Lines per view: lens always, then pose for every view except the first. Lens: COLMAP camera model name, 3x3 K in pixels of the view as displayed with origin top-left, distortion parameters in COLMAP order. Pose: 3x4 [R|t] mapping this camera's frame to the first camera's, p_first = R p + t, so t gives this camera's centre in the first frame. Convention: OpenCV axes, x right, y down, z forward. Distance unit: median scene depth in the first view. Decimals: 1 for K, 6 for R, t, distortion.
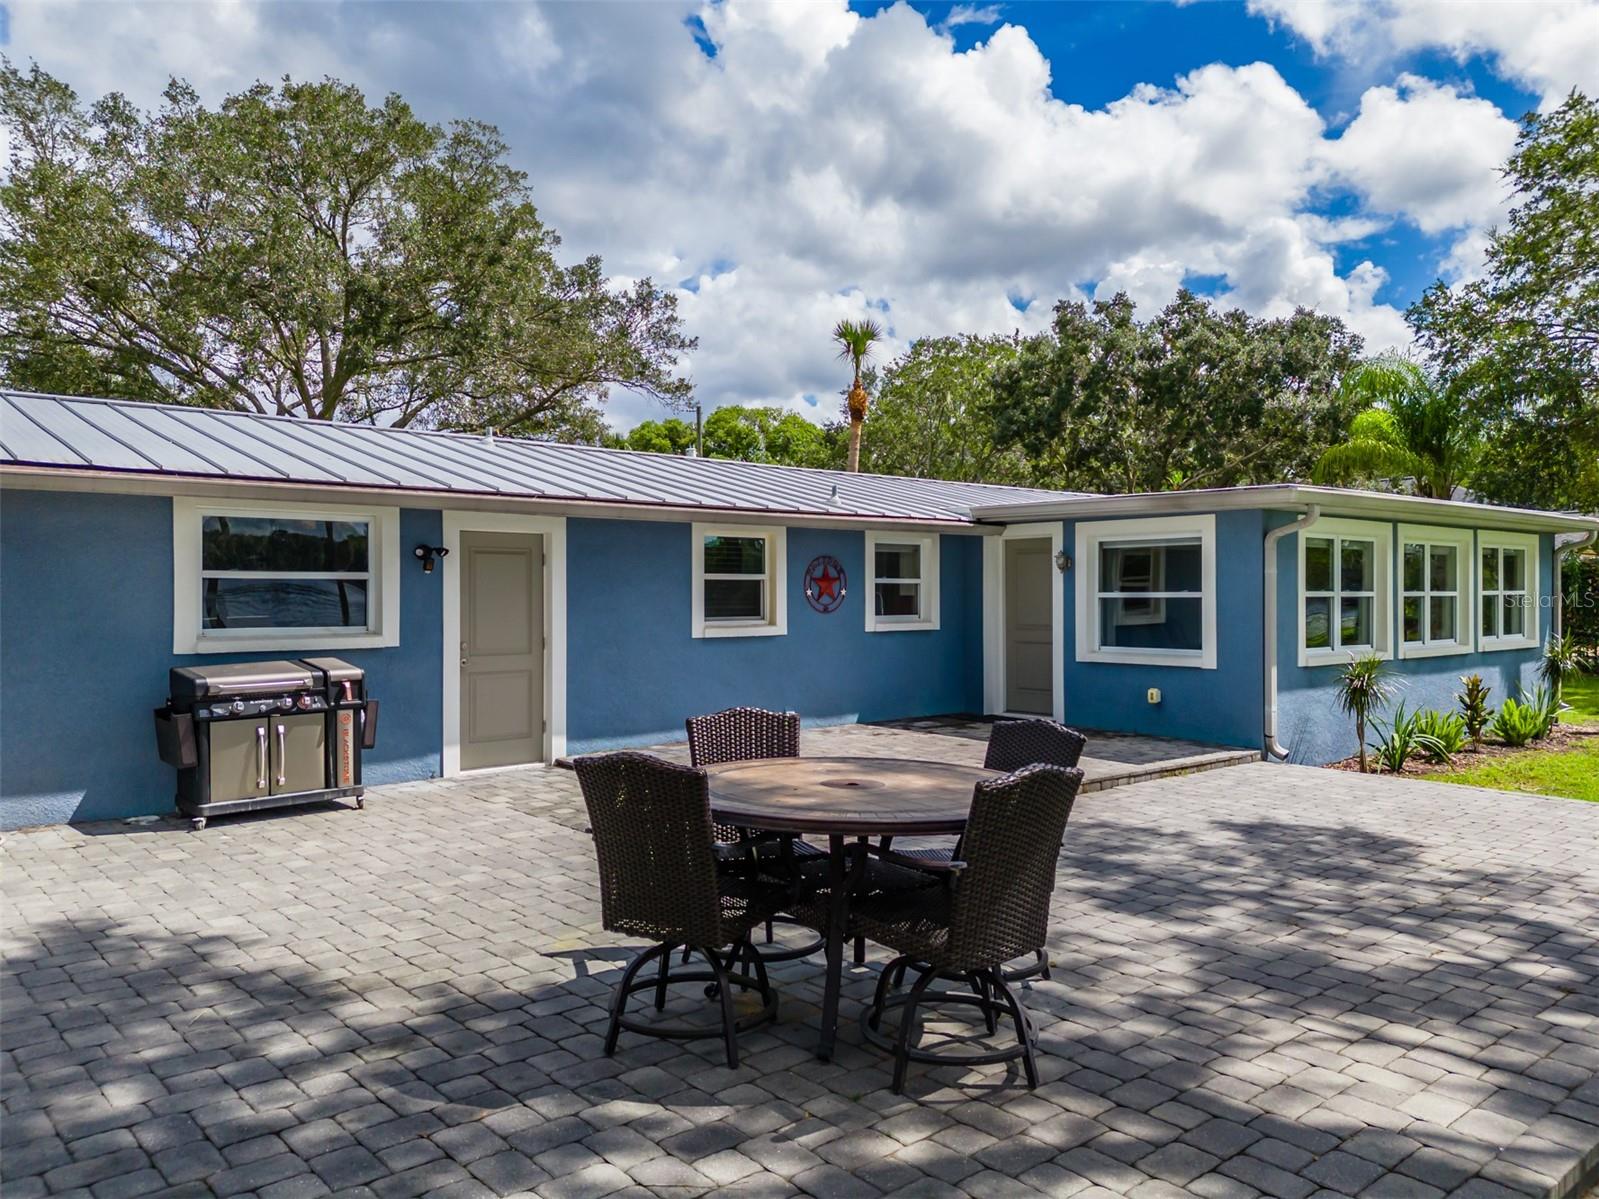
lens RADIAL K [[1165.2, 0, 803.0], [0, 1165.2, 603.6], [0, 0, 1]] dist [0.070366, -0.071890]
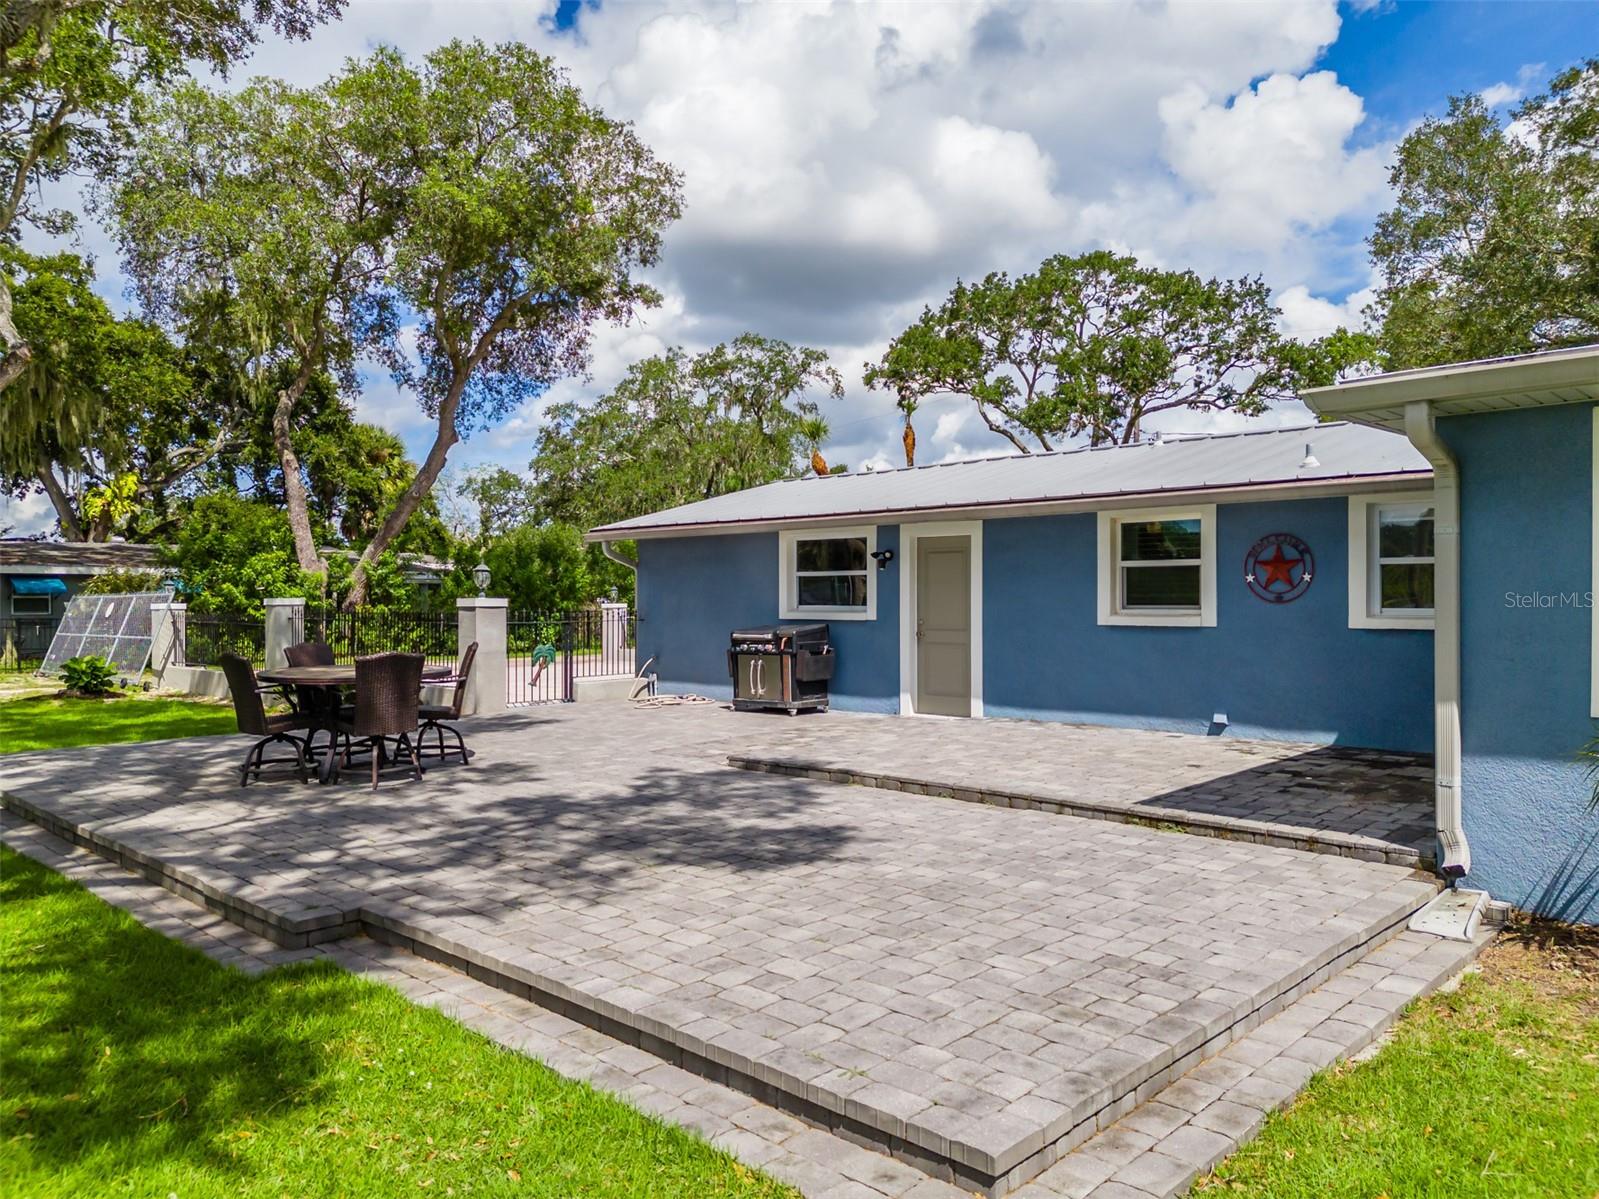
lens RADIAL K [[1165.2, 0, 798.3], [0, 1165.2, 603.1], [0, 0, 1]] dist [0.070366, -0.071890]
pose [[0.060657, 0.009823, -0.998110, 0.777639], [-0.003032, 0.999949, 0.009657, 0.001016], [0.998154, 0.002441, 0.060683, 0.576254]]
